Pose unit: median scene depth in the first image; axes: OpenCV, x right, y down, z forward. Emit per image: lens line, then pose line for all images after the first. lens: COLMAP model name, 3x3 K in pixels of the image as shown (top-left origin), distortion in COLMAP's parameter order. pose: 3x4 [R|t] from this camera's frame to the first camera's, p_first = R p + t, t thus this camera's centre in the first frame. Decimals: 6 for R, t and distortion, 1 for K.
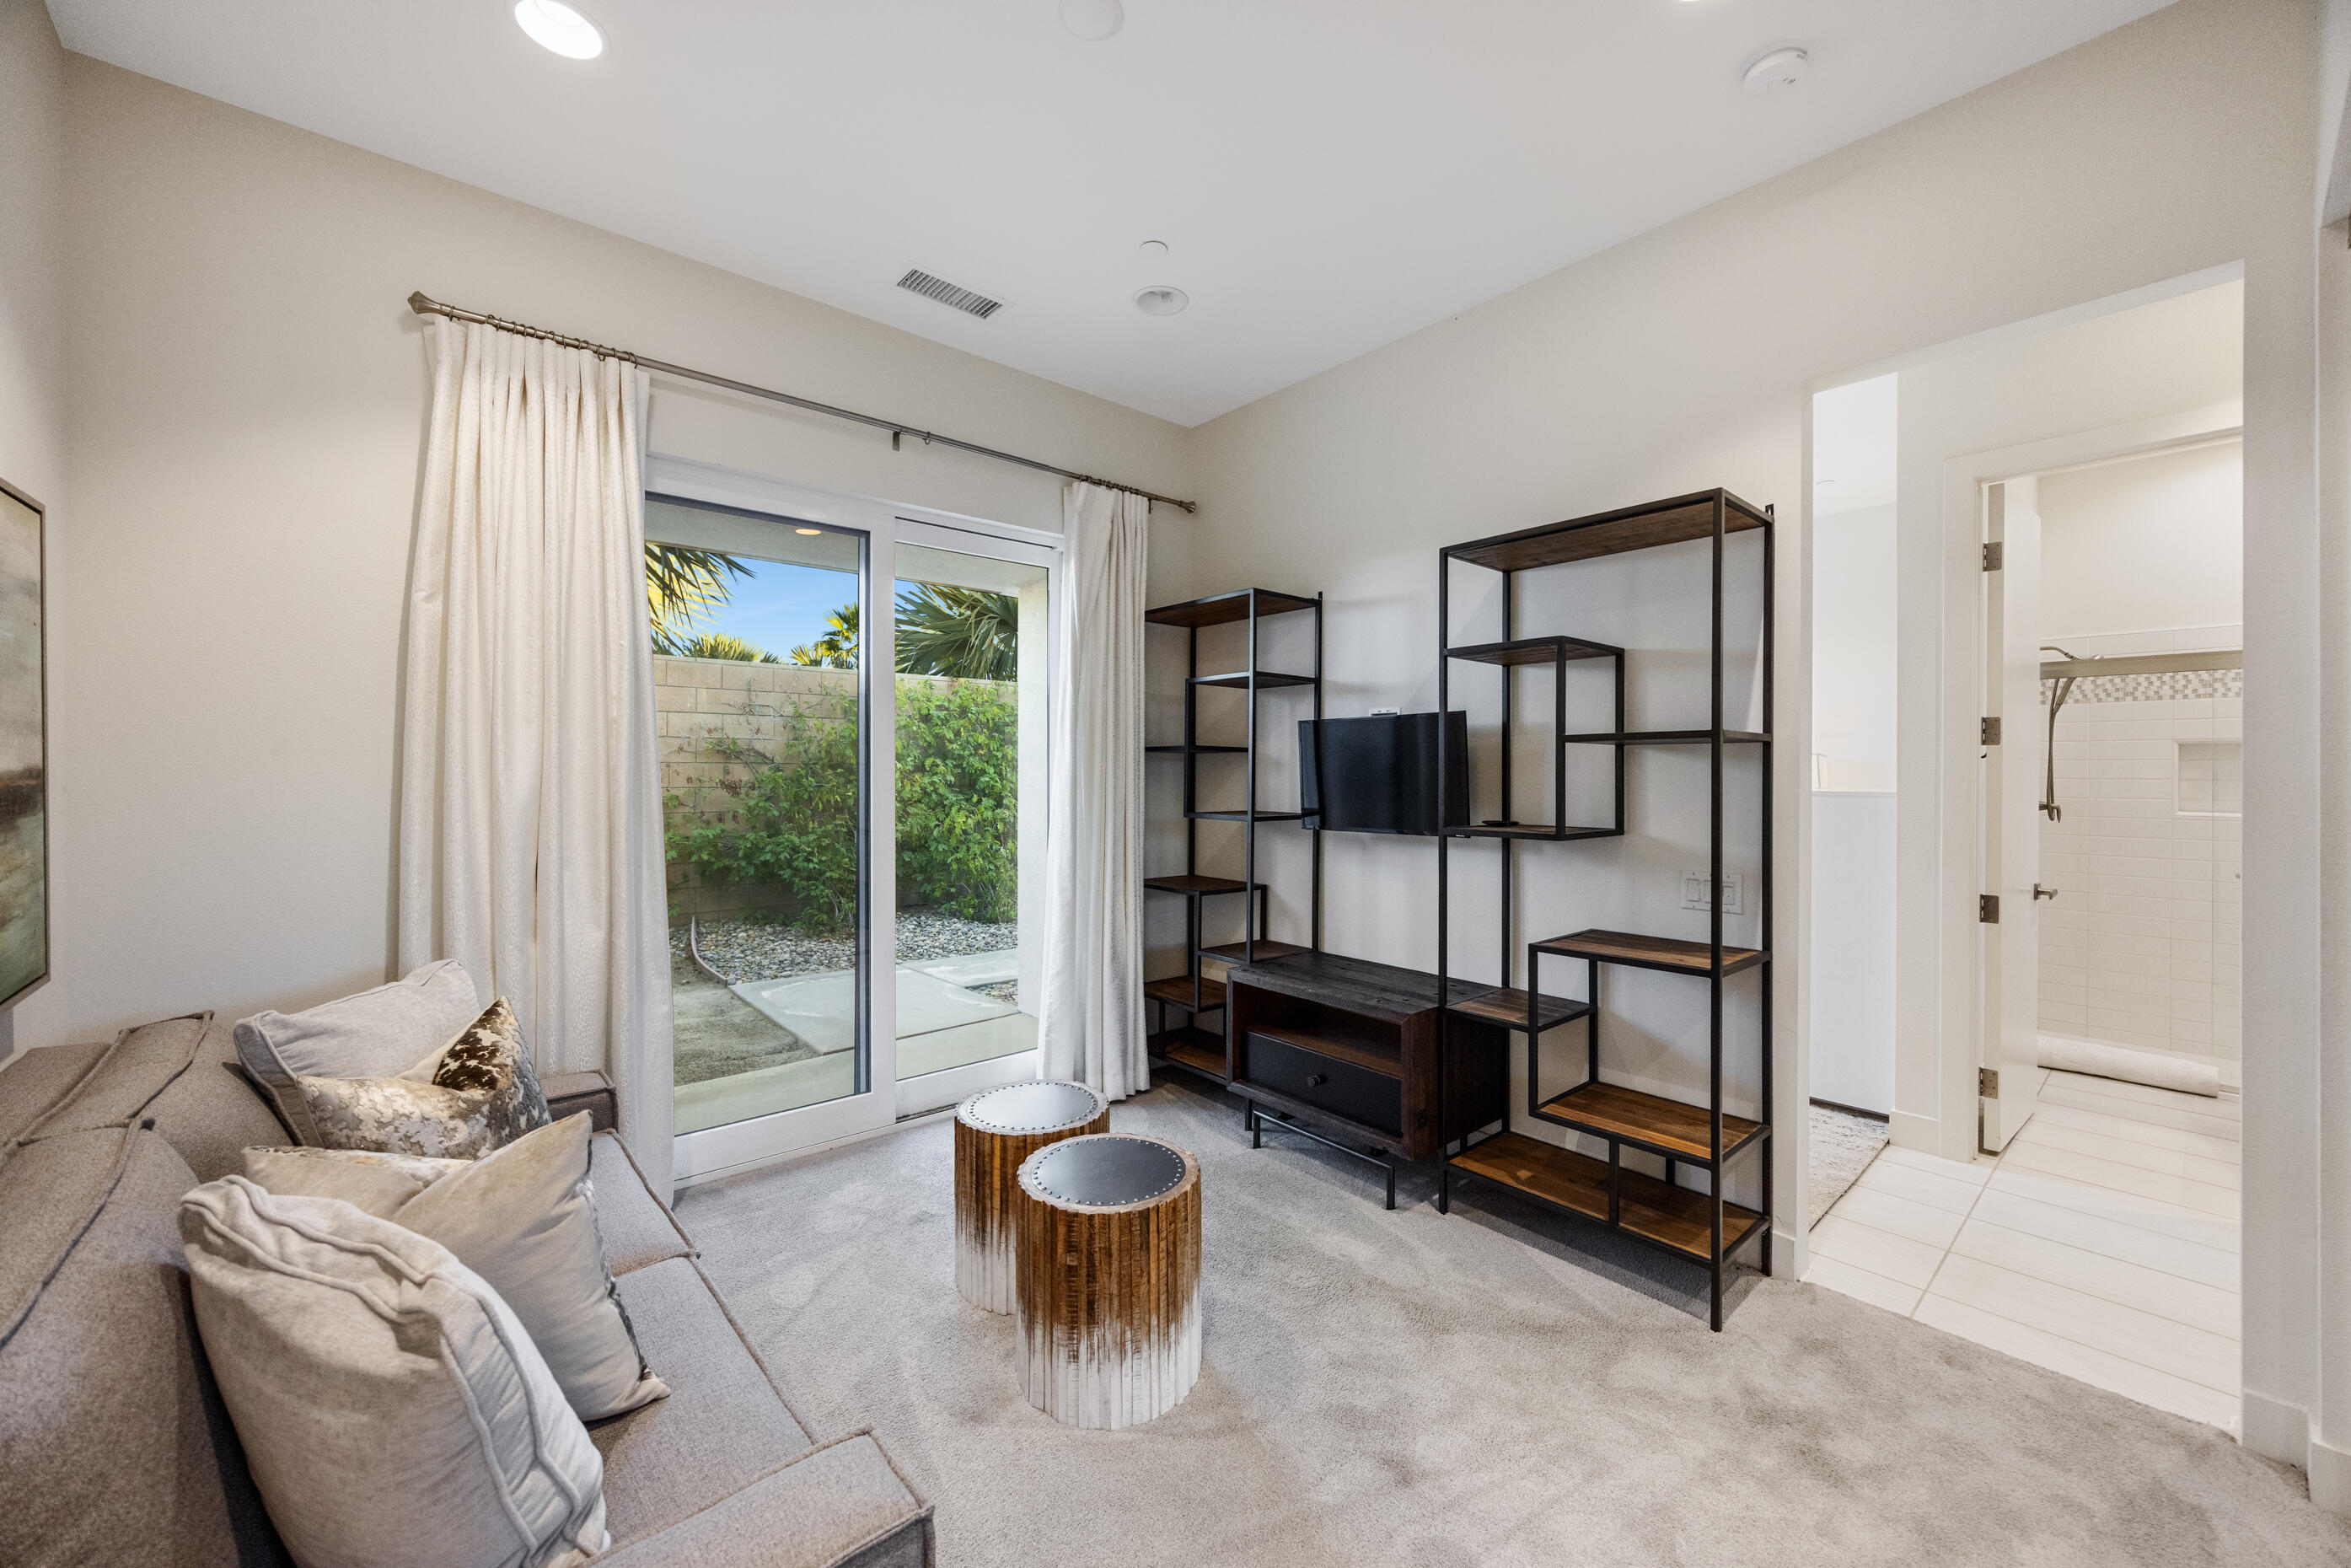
lens RADIAL K [[899.6, 0, 1178.2], [0, 899.6, 781.2], [0, 0, 1]] dist [-0.002440, 0.000151]
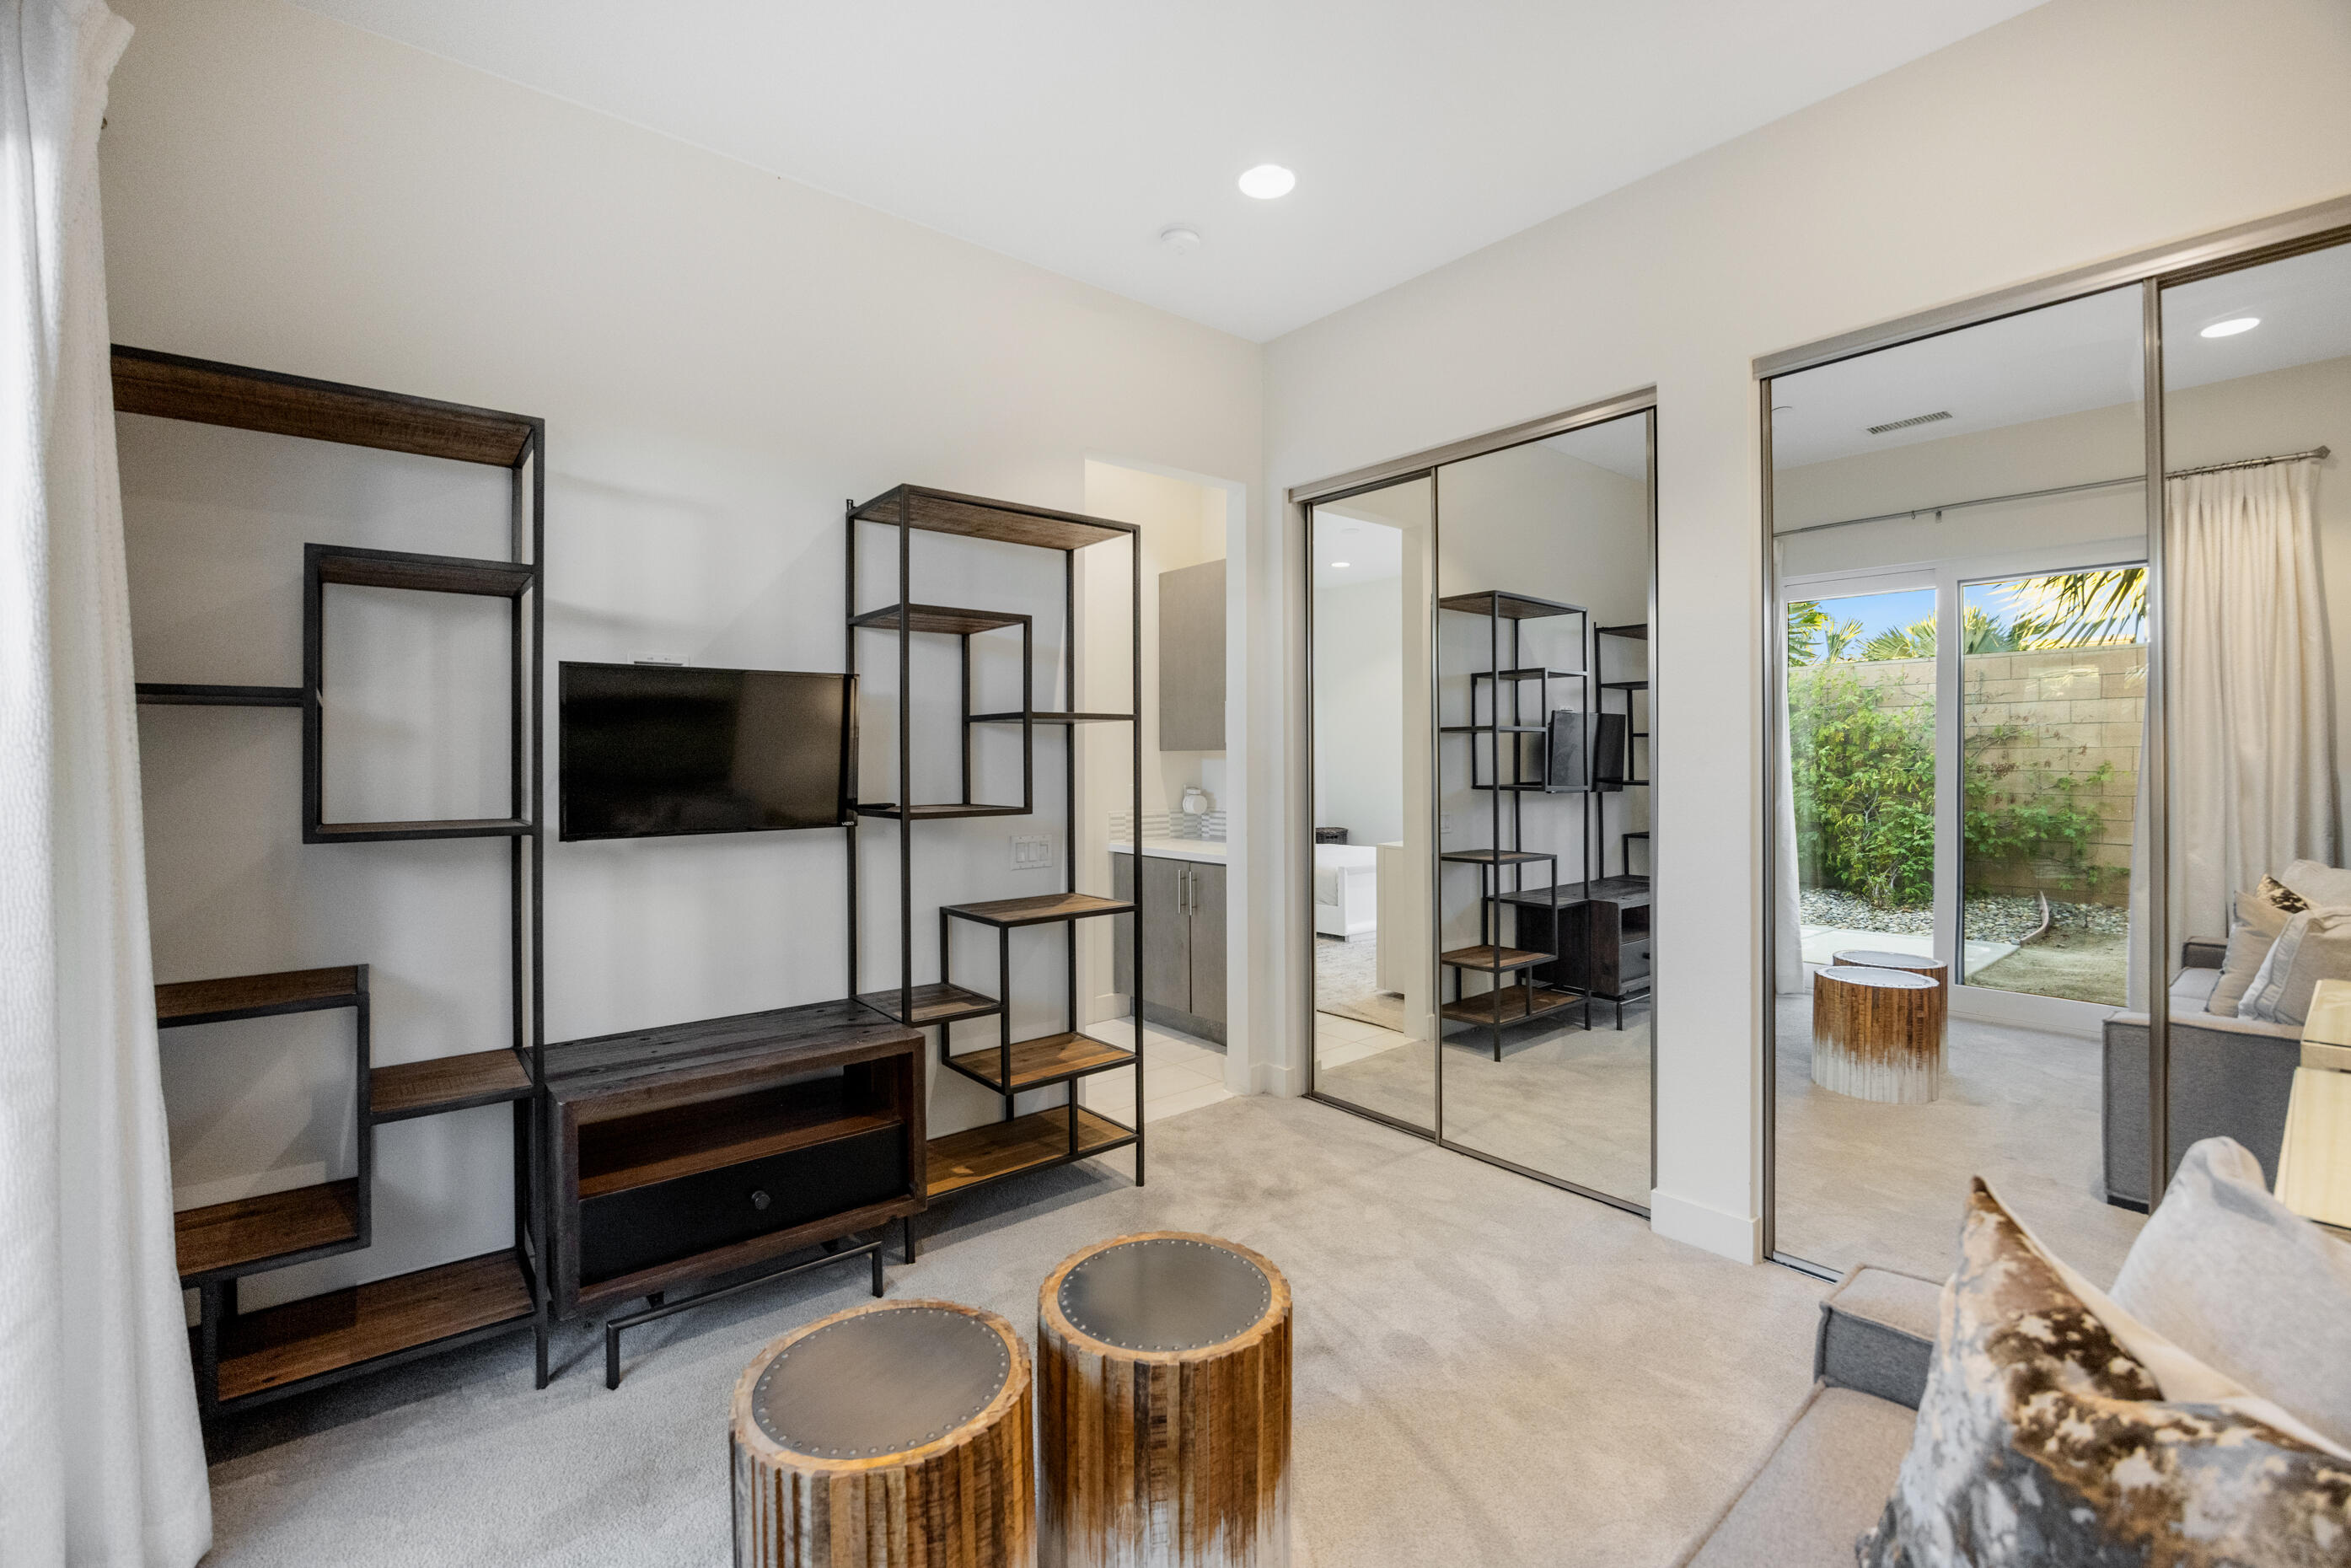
lens RADIAL K [[1001.6, 0, 1181.1], [0, 1001.6, 769.2], [0, 0, 1]] dist [-0.000232, 0.000007]
pose [[0.005496, -0.008392, 0.999950, -0.680605], [0.002794, 0.999961, 0.008376, 0.000540], [-0.999981, 0.002748, 0.005519, 0.759117]]
